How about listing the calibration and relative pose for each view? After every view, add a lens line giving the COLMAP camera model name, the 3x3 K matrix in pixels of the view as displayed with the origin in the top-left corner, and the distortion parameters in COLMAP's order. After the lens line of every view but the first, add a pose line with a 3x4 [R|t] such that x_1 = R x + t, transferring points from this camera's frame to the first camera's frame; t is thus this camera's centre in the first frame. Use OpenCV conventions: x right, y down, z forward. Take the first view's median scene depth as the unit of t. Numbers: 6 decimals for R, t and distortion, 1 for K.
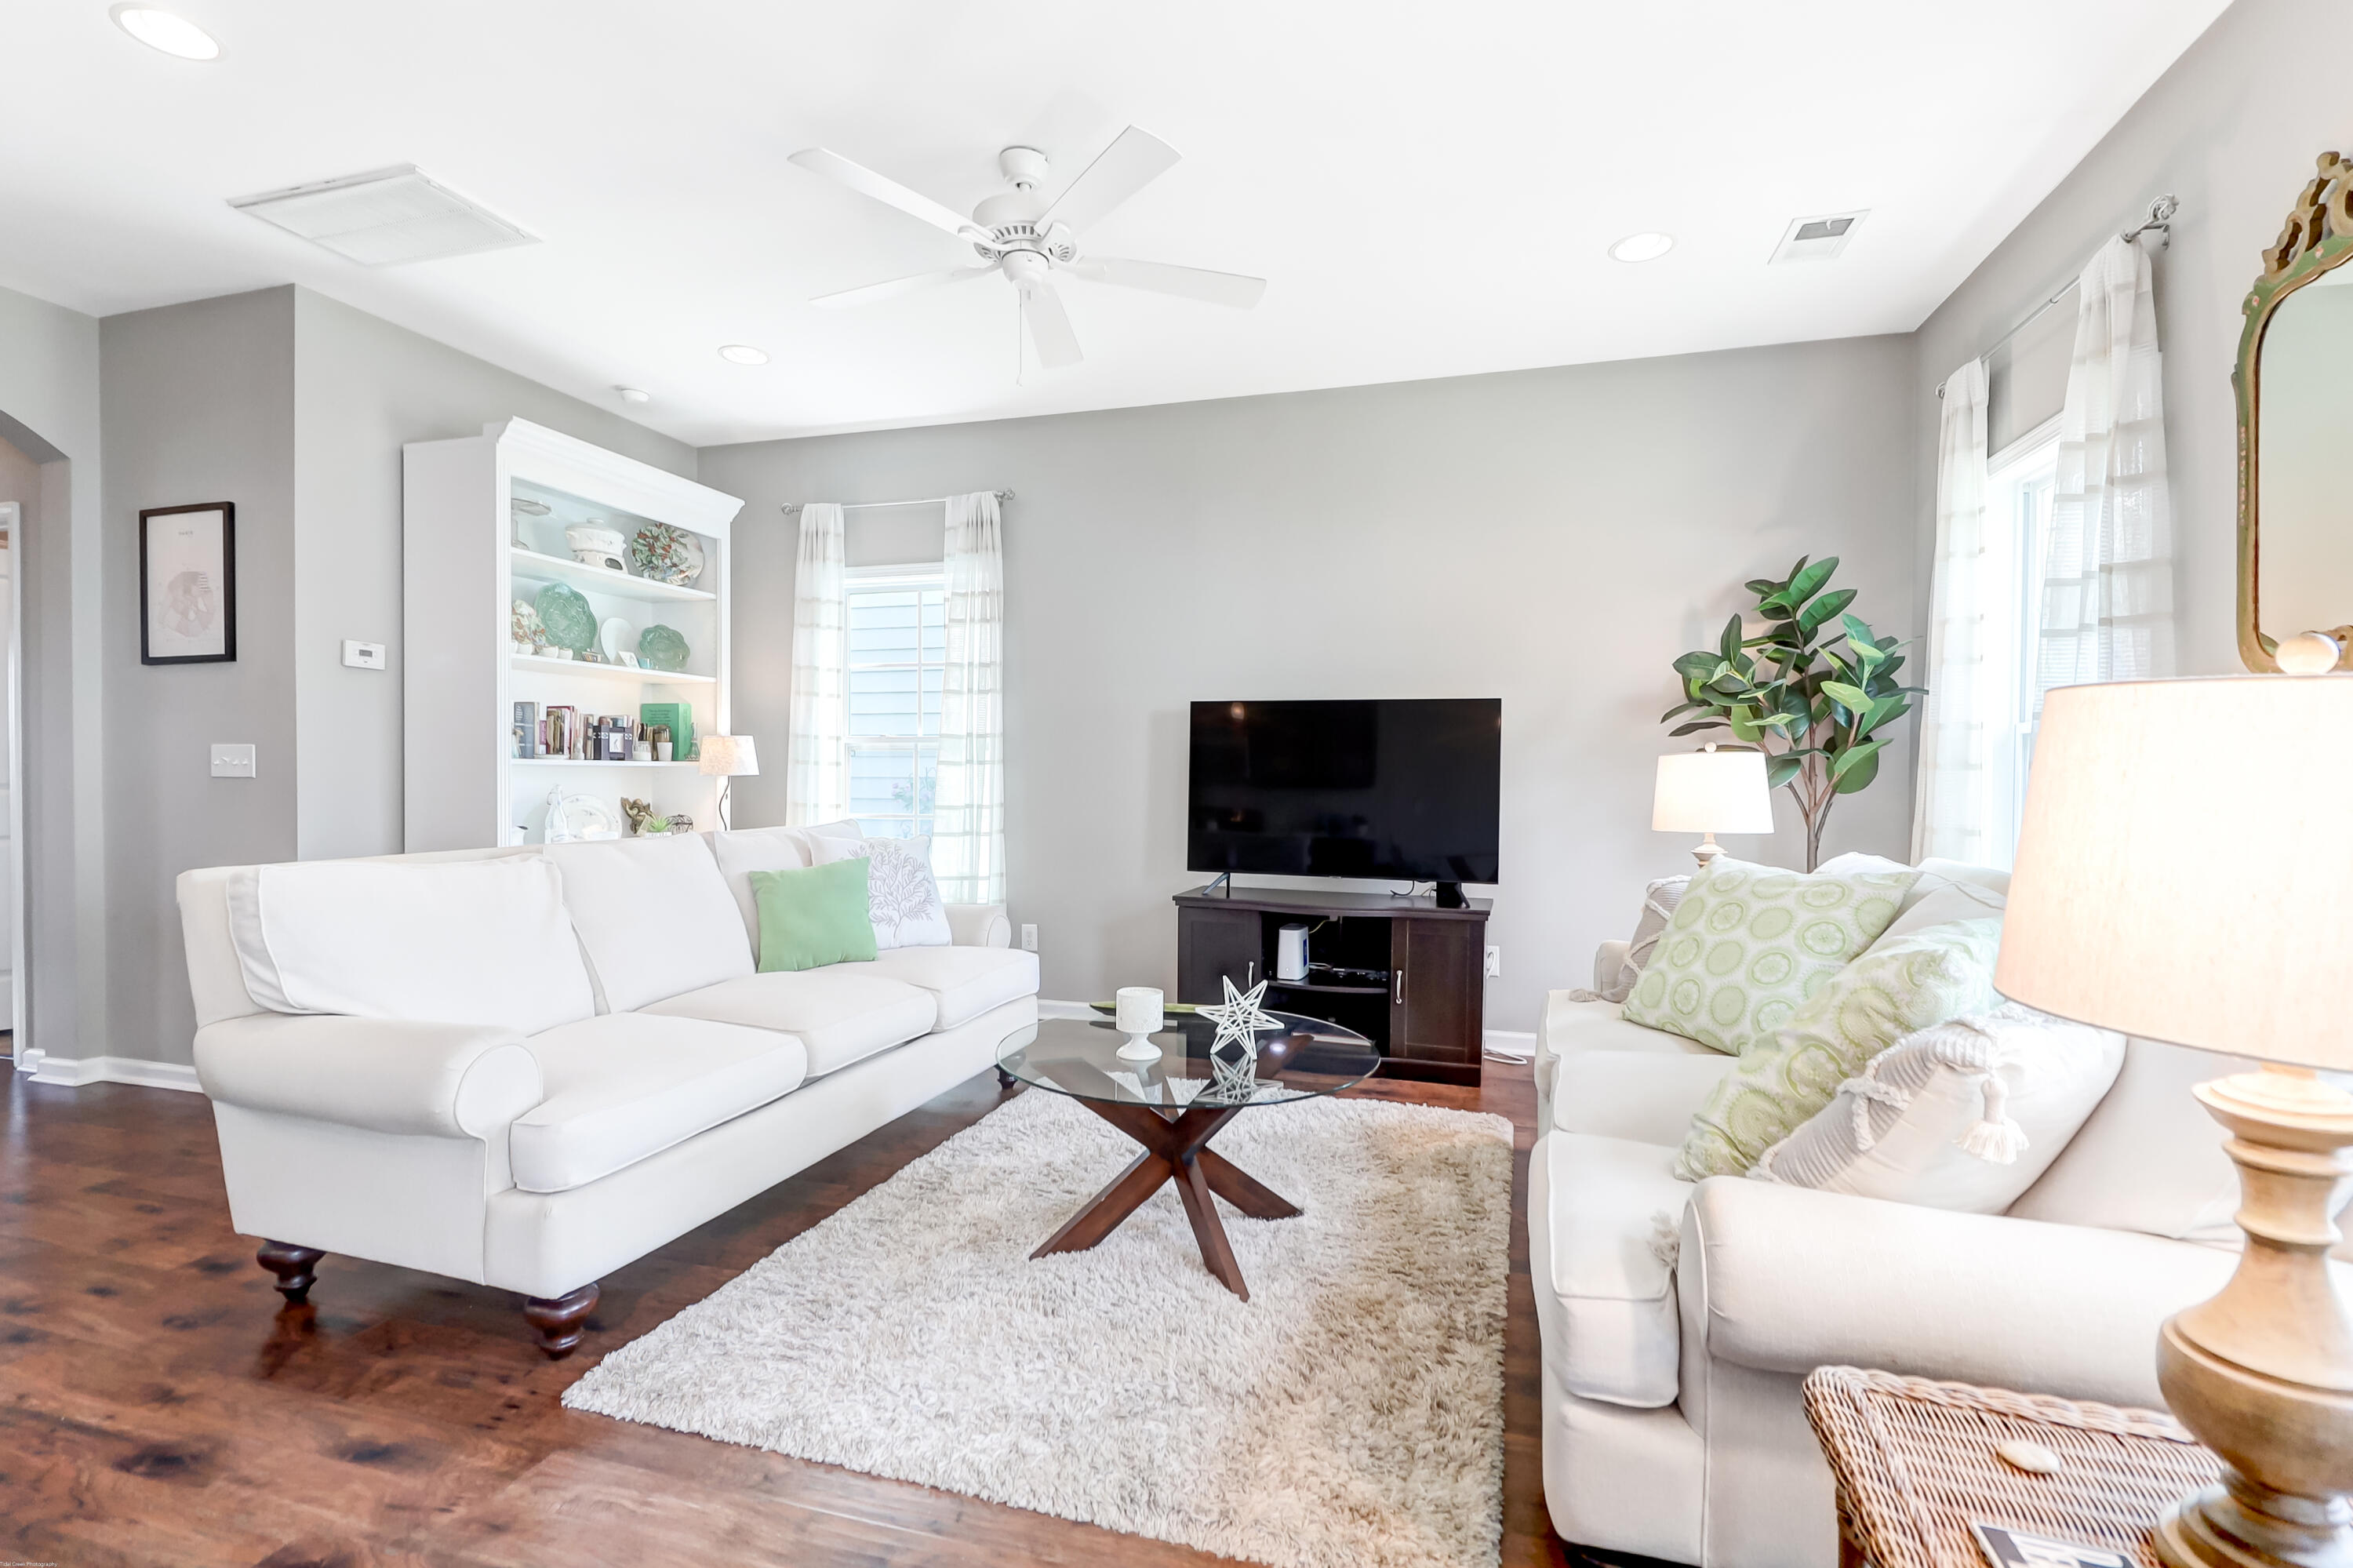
lens RADIAL K [[1077.4, 0, 1187.1], [0, 1077.4, 791.1], [0, 0, 1]] dist [0.017076, -0.014870]
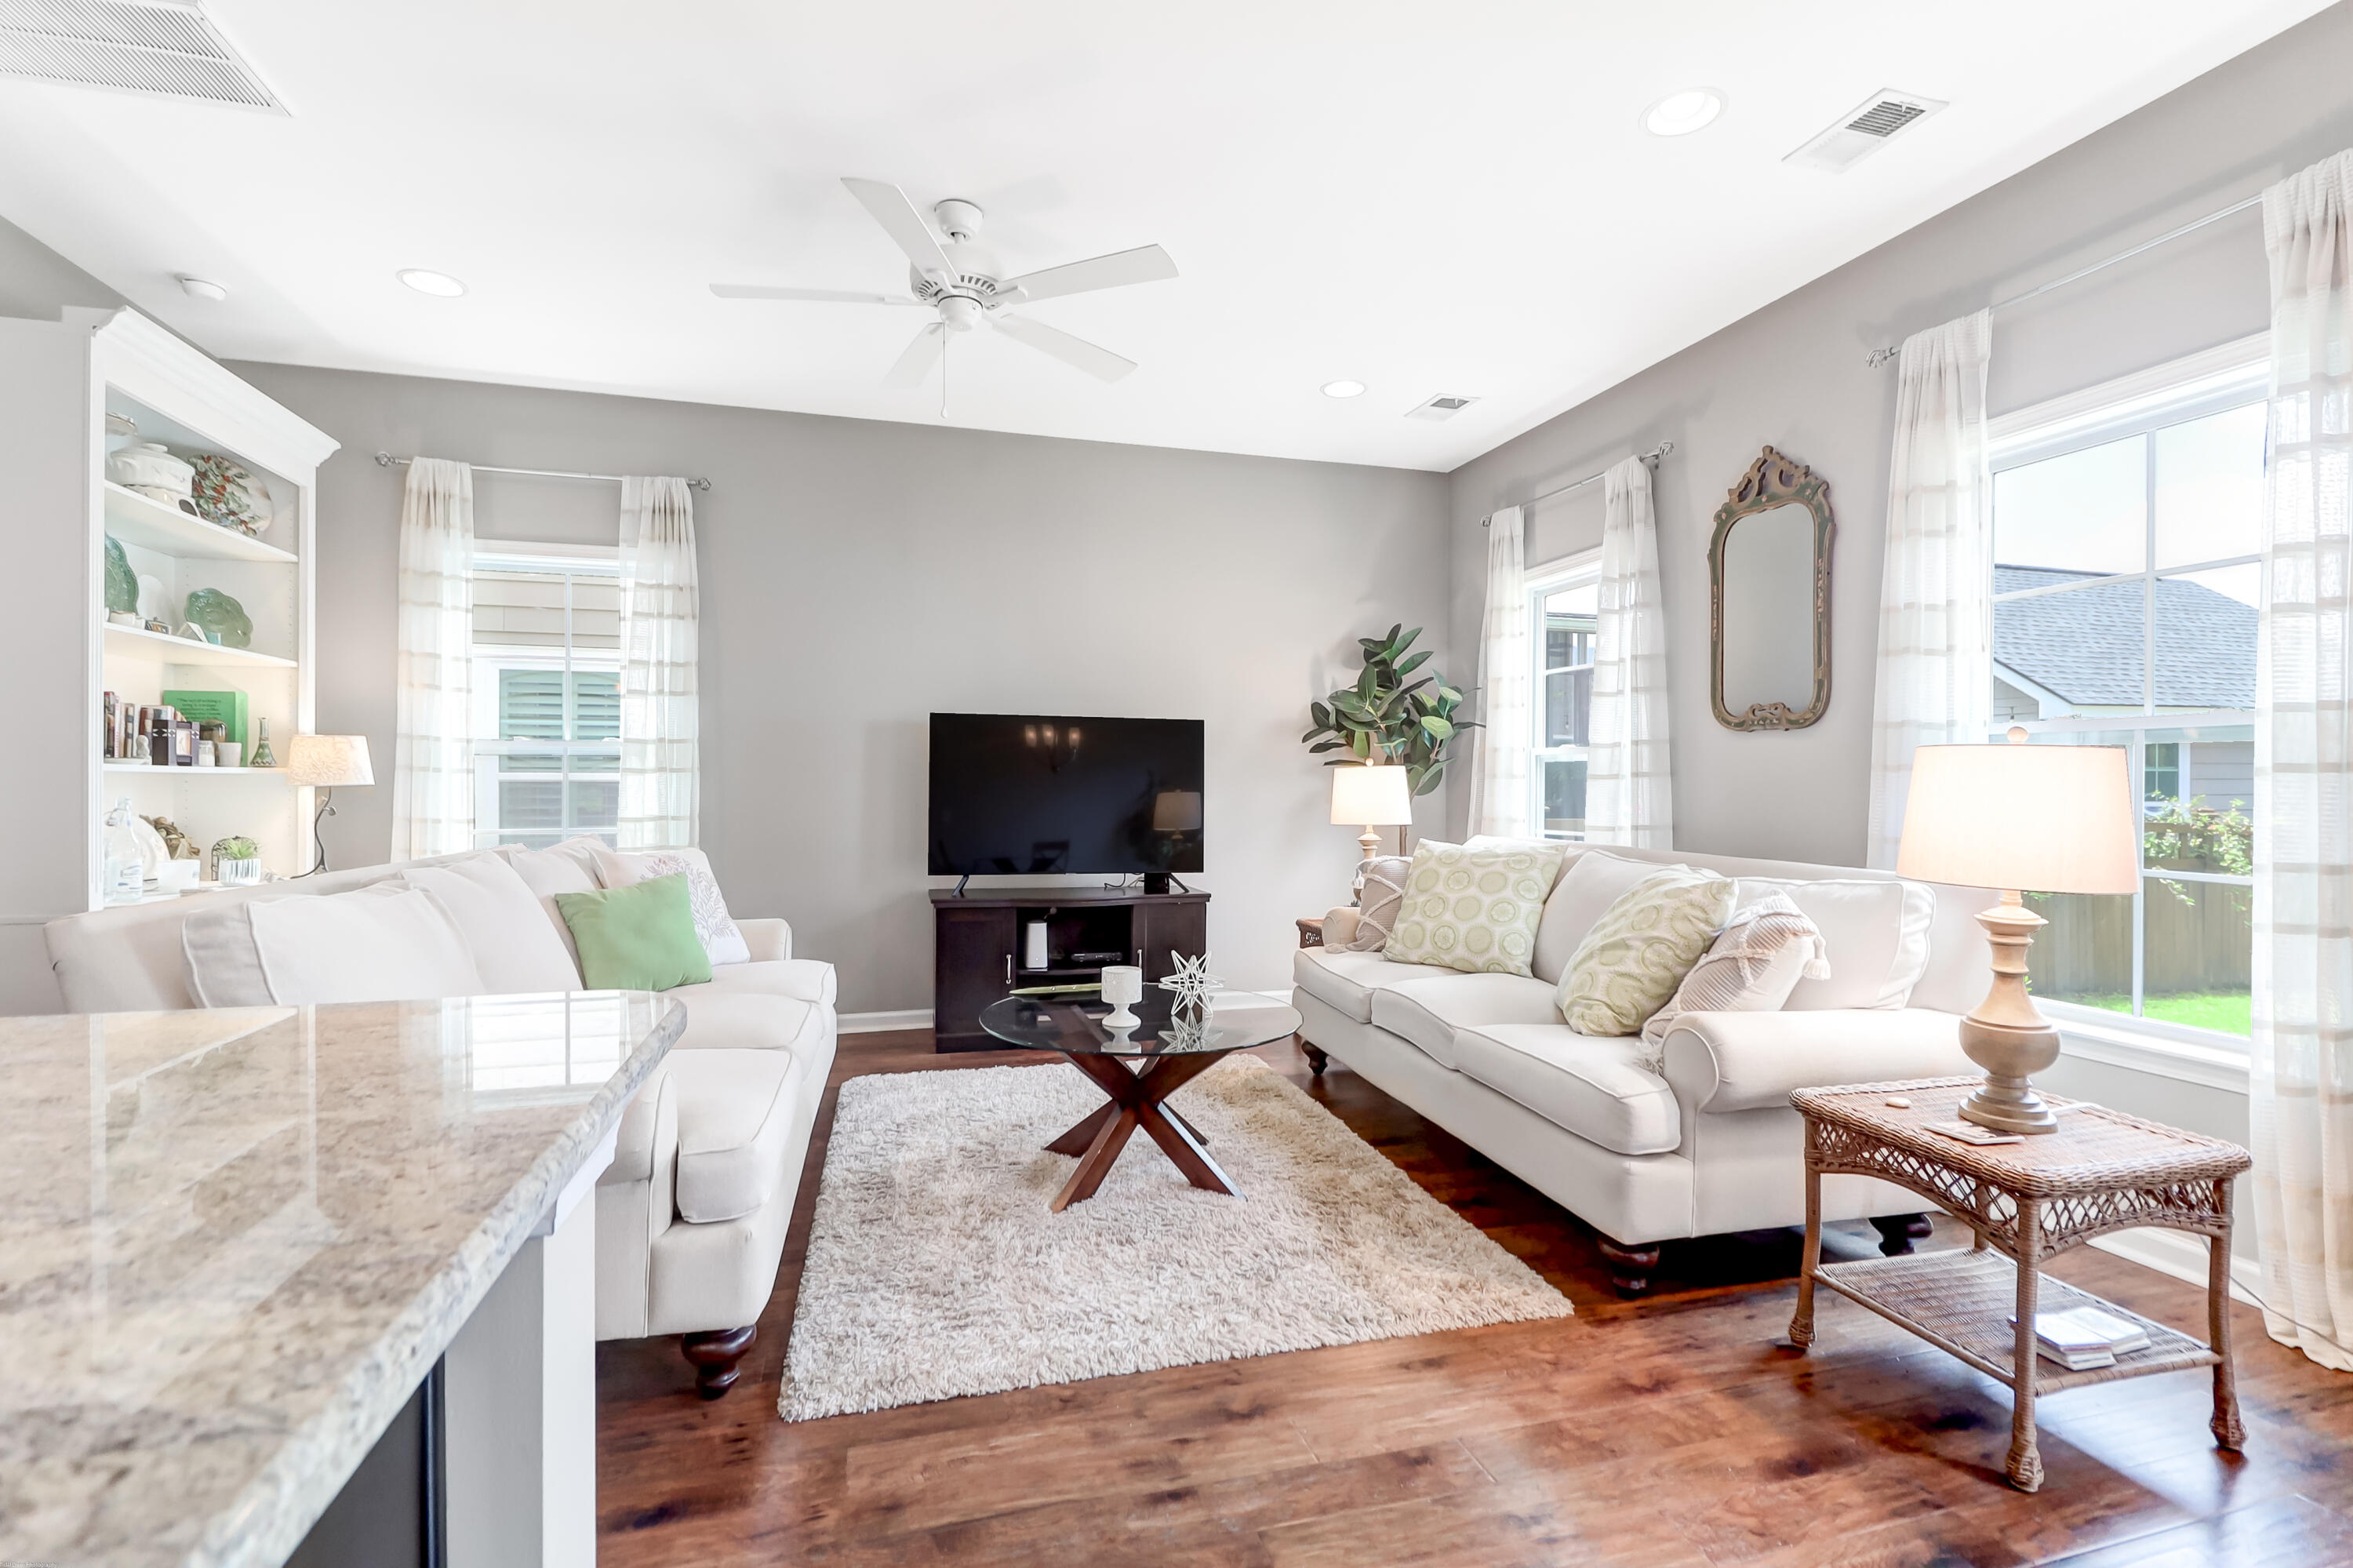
lens RADIAL K [[1080.7, 0, 1170.6], [0, 1080.7, 790.6], [0, 0, 1]] dist [0.018918, -0.012736]
pose [[0.846628, -0.006080, 0.532150, -0.409269], [0.009575, 0.999947, -0.003809, -0.001641], [-0.532098, 0.008320, 0.846642, -0.015498]]
